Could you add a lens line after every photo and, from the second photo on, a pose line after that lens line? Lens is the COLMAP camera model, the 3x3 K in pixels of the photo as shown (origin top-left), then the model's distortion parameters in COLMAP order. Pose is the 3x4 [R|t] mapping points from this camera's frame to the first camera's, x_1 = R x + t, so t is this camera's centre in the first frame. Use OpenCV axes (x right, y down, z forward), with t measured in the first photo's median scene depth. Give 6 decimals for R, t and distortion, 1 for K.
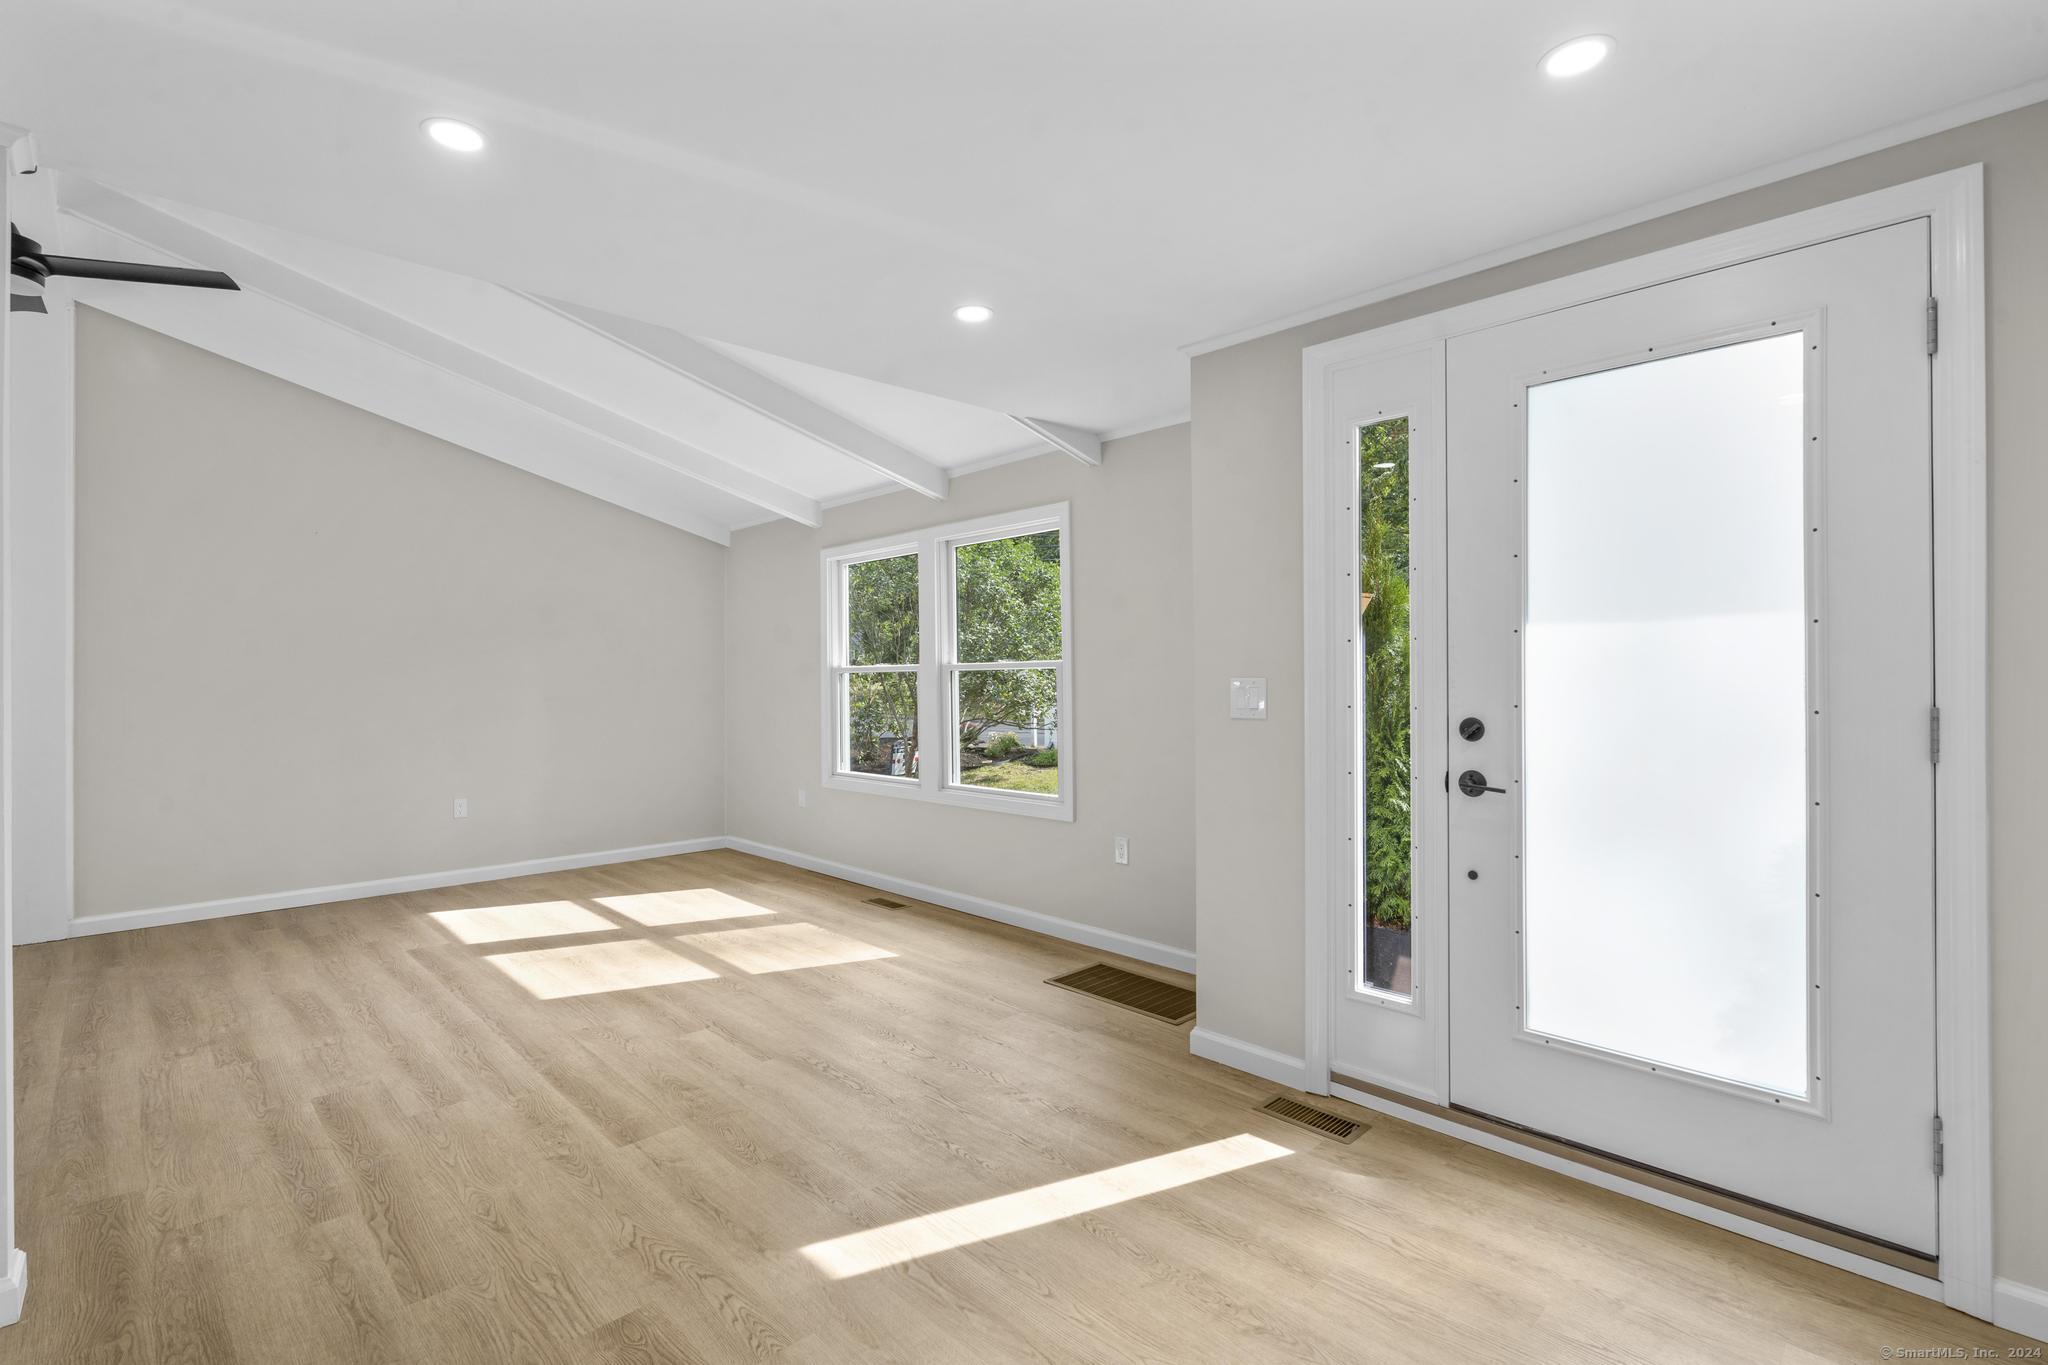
lens RADIAL K [[952.2, 0, 1014.5], [0, 952.2, 671.0], [0, 0, 1]] dist [-0.001405, 0.001701]
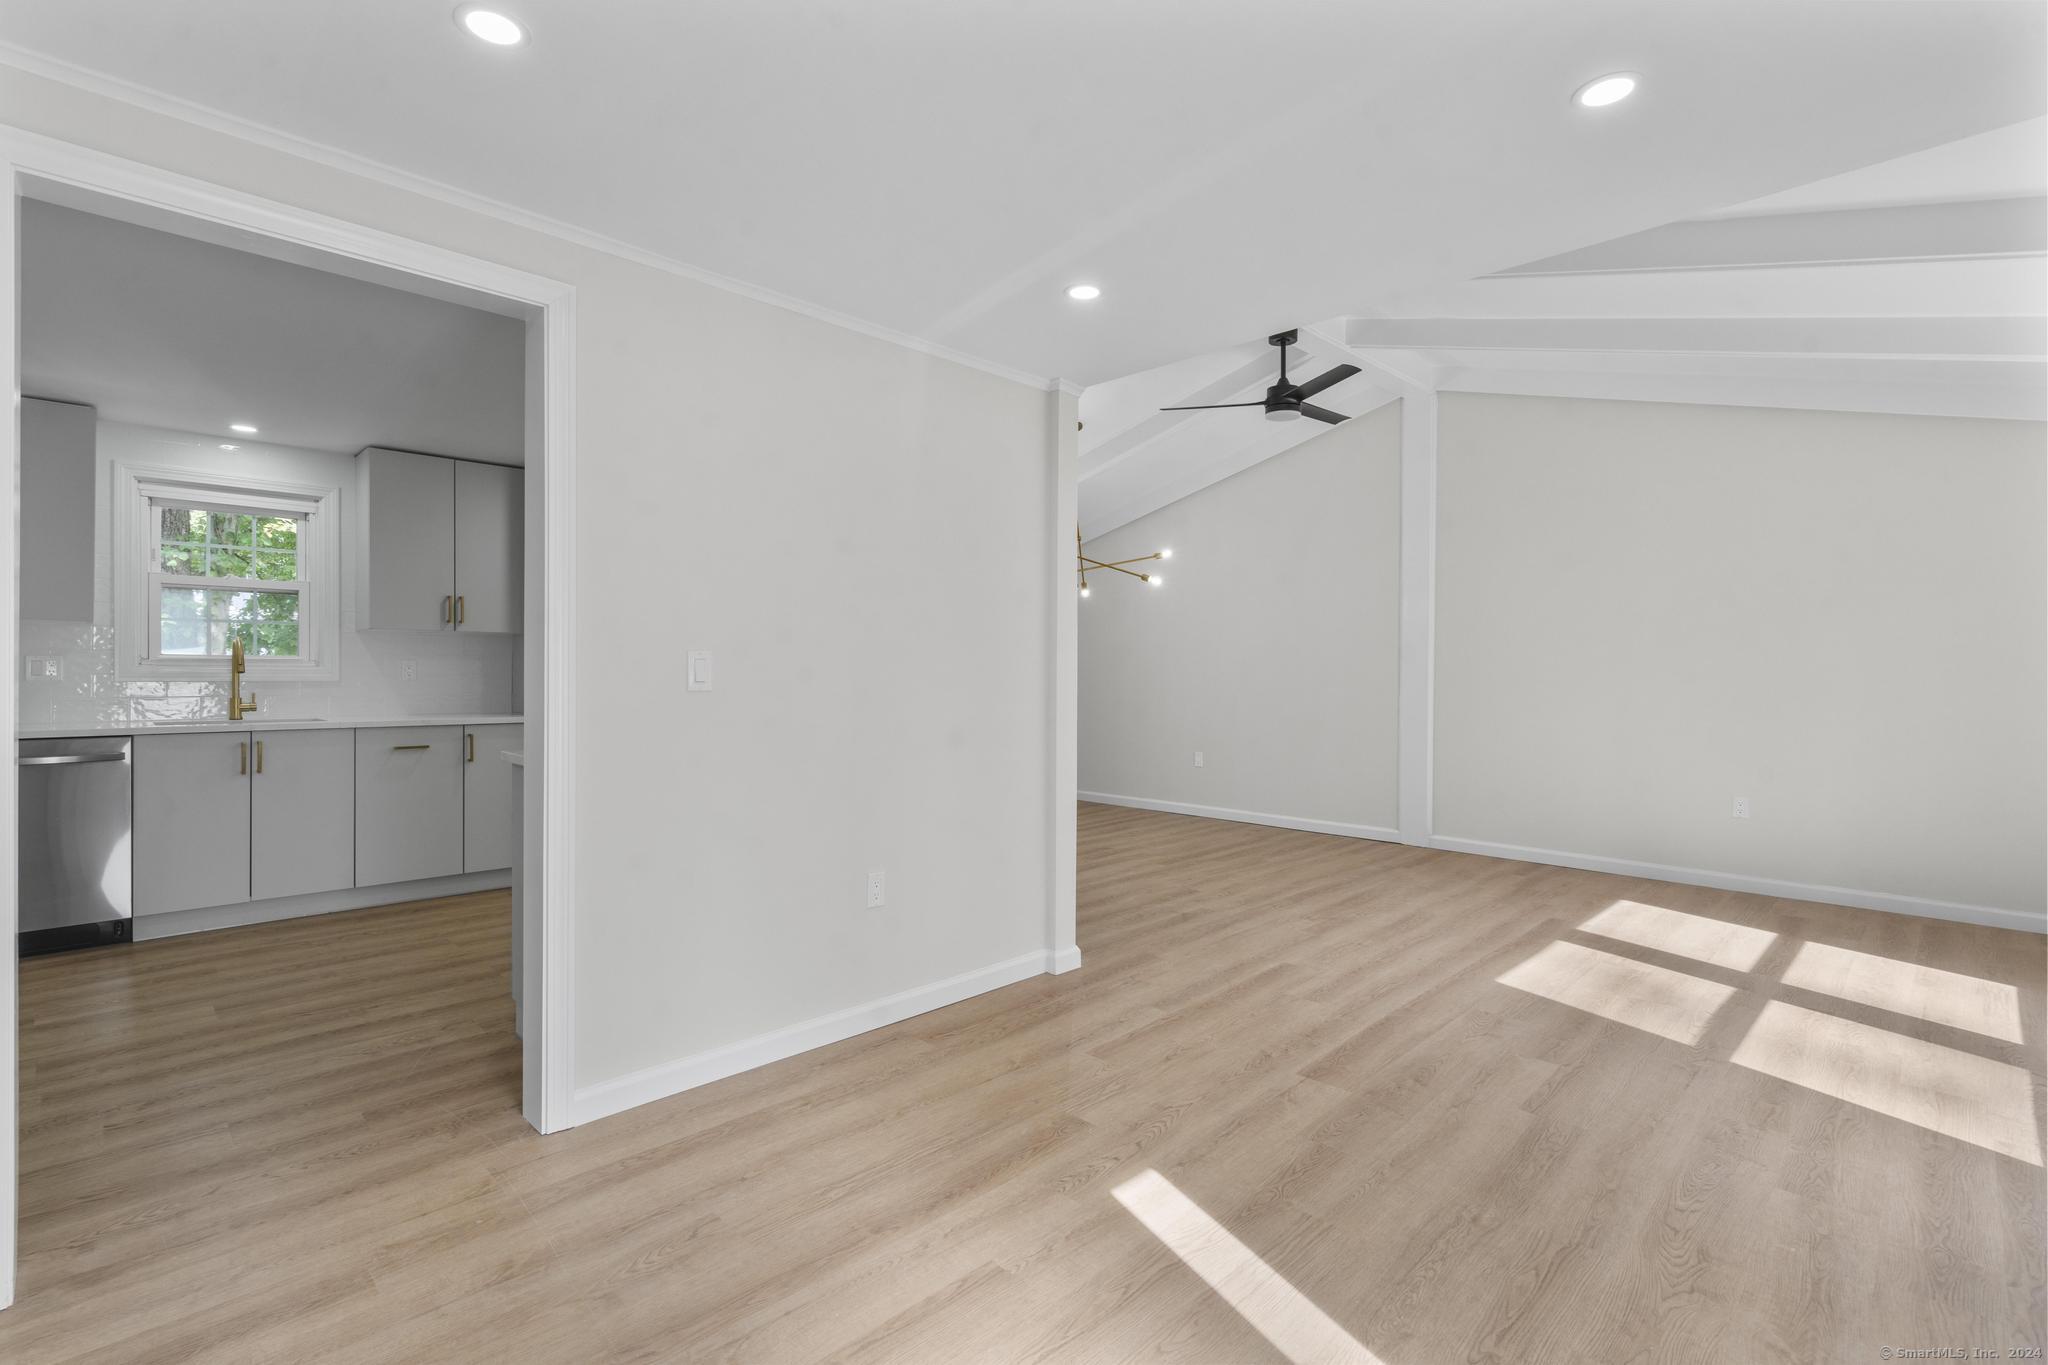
lens RADIAL K [[925.9, 0, 1086.4], [0, 925.9, 674.9], [0, 0, 1]] dist [-0.000094, 0.000287]
pose [[0.050231, 0.011561, -0.998671, 0.634785], [-0.001420, 0.999933, 0.011504, -0.004761], [0.998737, 0.000841, 0.050244, 0.610433]]
